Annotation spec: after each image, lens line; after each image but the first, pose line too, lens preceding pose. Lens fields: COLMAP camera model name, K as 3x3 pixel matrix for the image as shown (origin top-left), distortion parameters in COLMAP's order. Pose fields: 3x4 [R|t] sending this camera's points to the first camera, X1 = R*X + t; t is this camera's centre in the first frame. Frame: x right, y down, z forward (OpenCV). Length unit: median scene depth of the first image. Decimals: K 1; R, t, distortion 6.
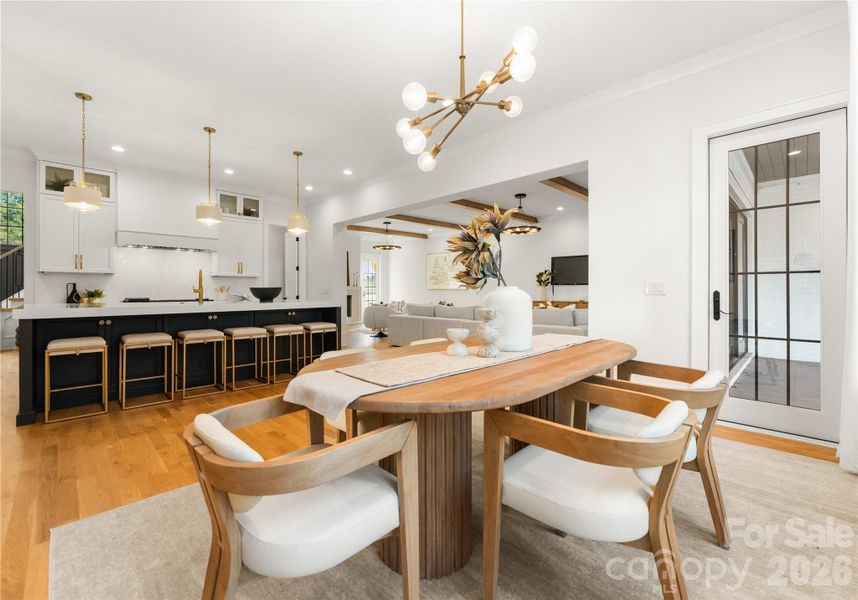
lens RADIAL K [[365.8, 0, 426.7], [0, 365.8, 291.1], [0, 0, 1]] dist [0.003977, 0.000545]
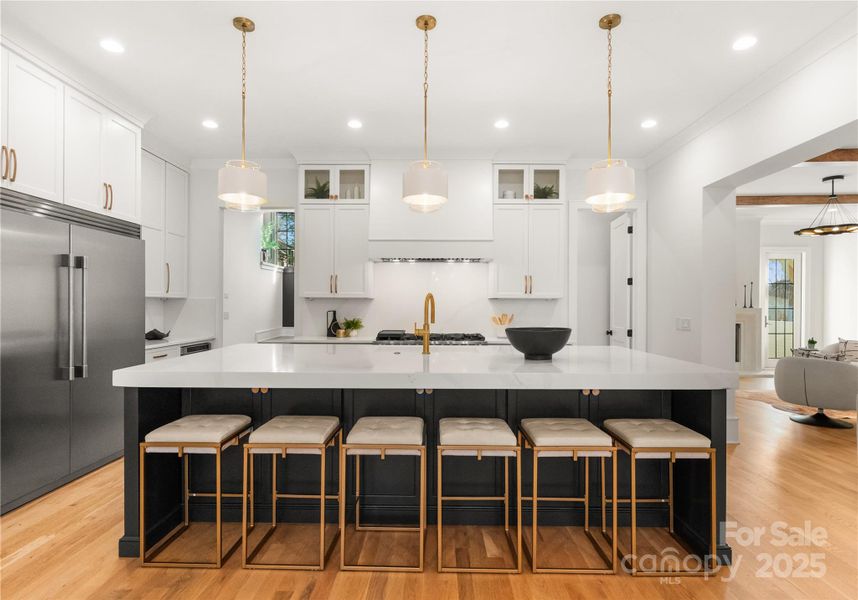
lens RADIAL K [[424.5, 0, 429.6], [0, 424.5, 301.1], [0, 0, 1]] dist [-0.002514, -0.000520]
pose [[0.679476, 0.004815, -0.733682, -0.111894], [-0.010728, 0.999937, -0.003374, -0.035765], [0.733620, 0.010164, 0.679484, 0.442940]]
